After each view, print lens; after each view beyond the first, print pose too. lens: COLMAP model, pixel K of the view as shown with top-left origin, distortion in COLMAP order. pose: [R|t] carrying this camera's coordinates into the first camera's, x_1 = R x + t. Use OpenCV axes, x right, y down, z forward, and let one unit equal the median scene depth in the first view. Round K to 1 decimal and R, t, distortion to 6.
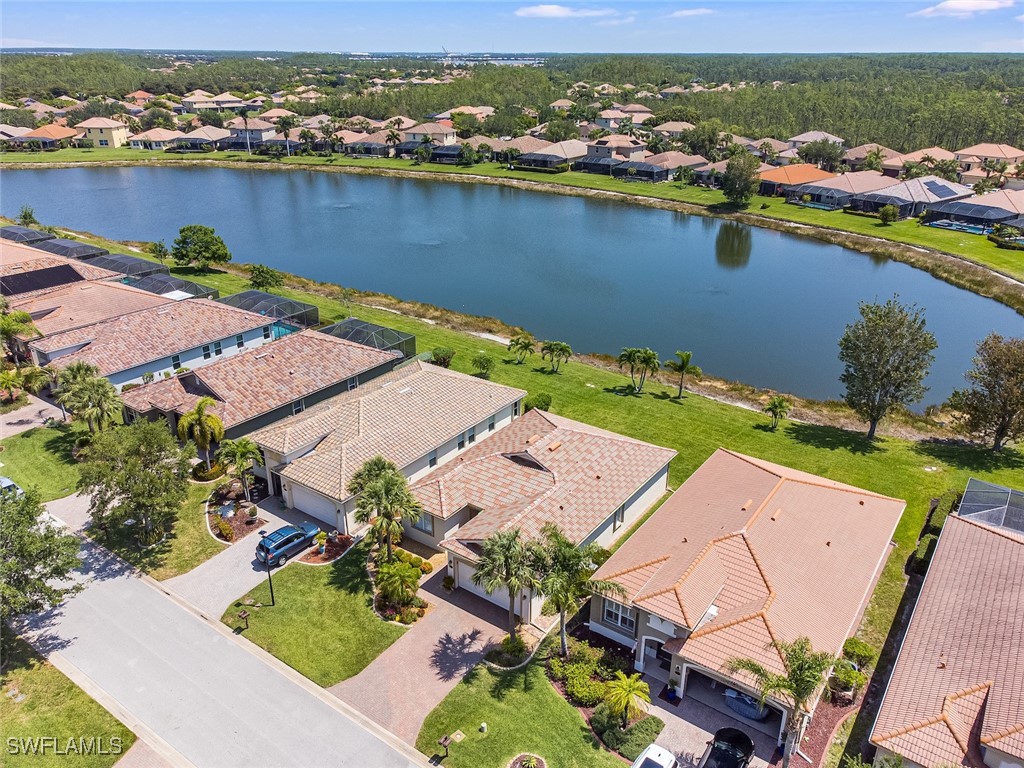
lens RADIAL K [[768.0, 0, 513.2], [0, 768.0, 386.0], [0, 0, 1]] dist [0.008396, 0.021749]
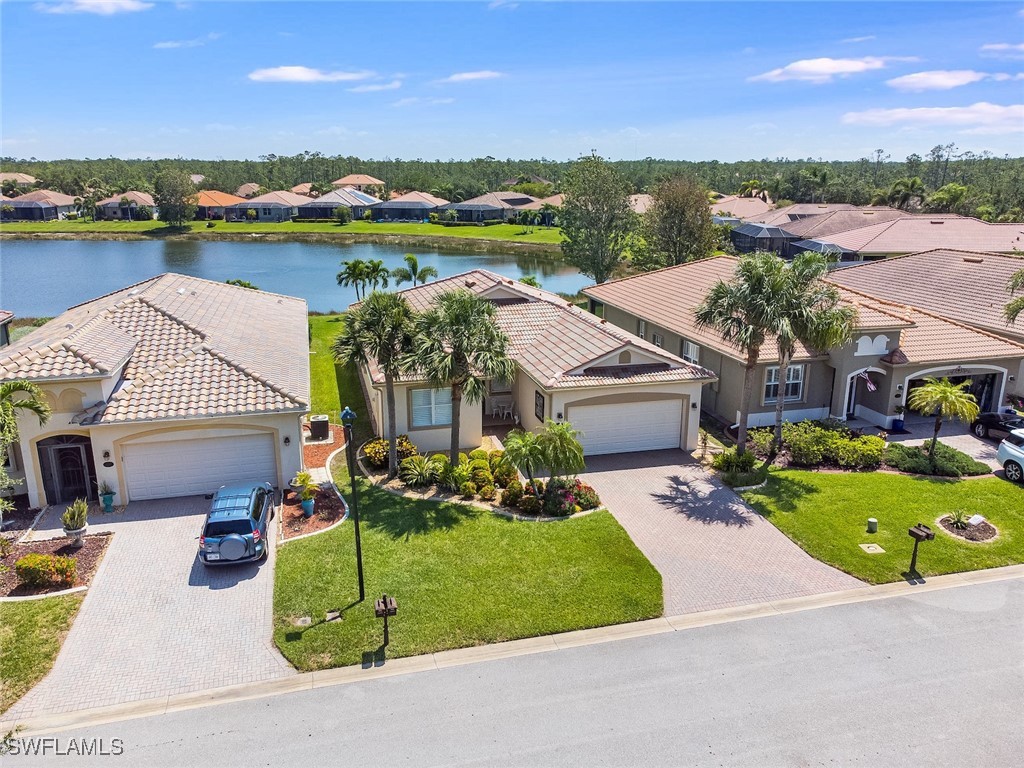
lens RADIAL K [[768.0, 0, 517.7], [0, 768.0, 382.2], [0, 0, 1]] dist [0.008396, 0.021749]
pose [[0.638482, -0.211781, 0.739926, -0.462054], [0.312540, 0.949902, 0.002190, 0.162204], [-0.703321, 0.229858, 0.672685, 0.514029]]
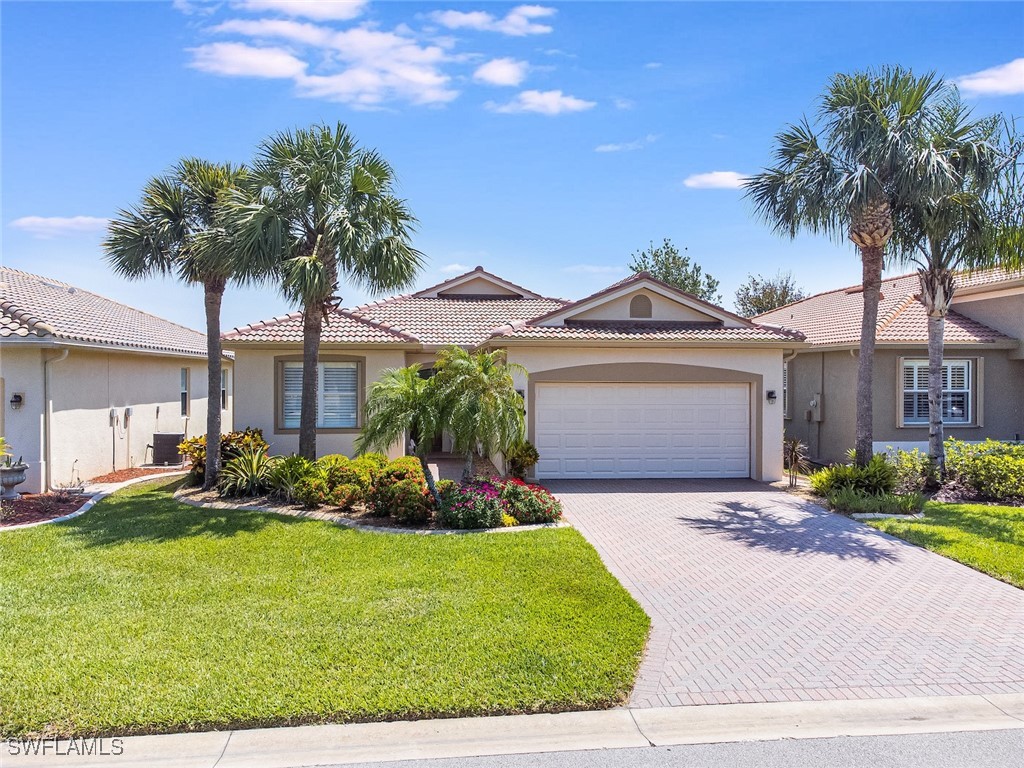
lens RADIAL K [[768.0, 0, 516.6], [0, 768.0, 379.4], [0, 0, 1]] dist [0.008396, 0.021749]
pose [[0.742099, -0.005952, 0.670264, -0.262227], [0.274970, 0.914652, -0.296317, 0.273704], [-0.611295, 0.404199, 0.680399, 0.647242]]
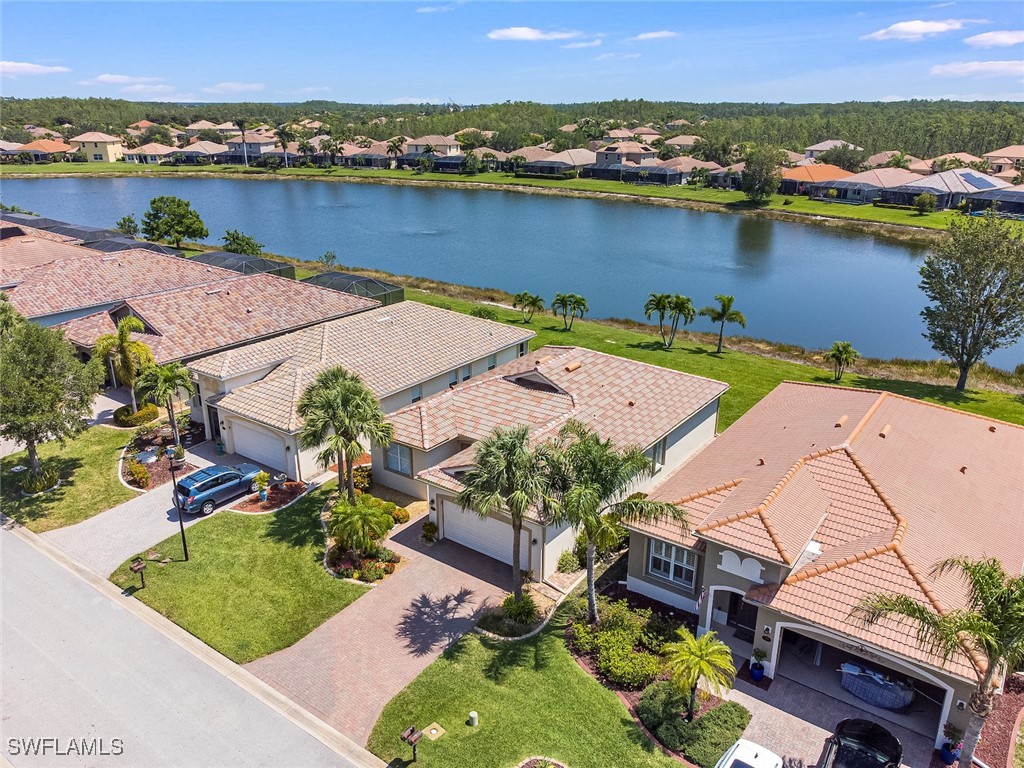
lens RADIAL K [[768.0, 0, 513.1], [0, 768.0, 383.1], [0, 0, 1]] dist [0.008396, 0.021749]
pose [[0.999971, 0.000424, -0.007567, 0.000088], [-0.000912, 0.997911, -0.064605, 0.138523], [0.007524, 0.064610, 0.997882, 0.227299]]
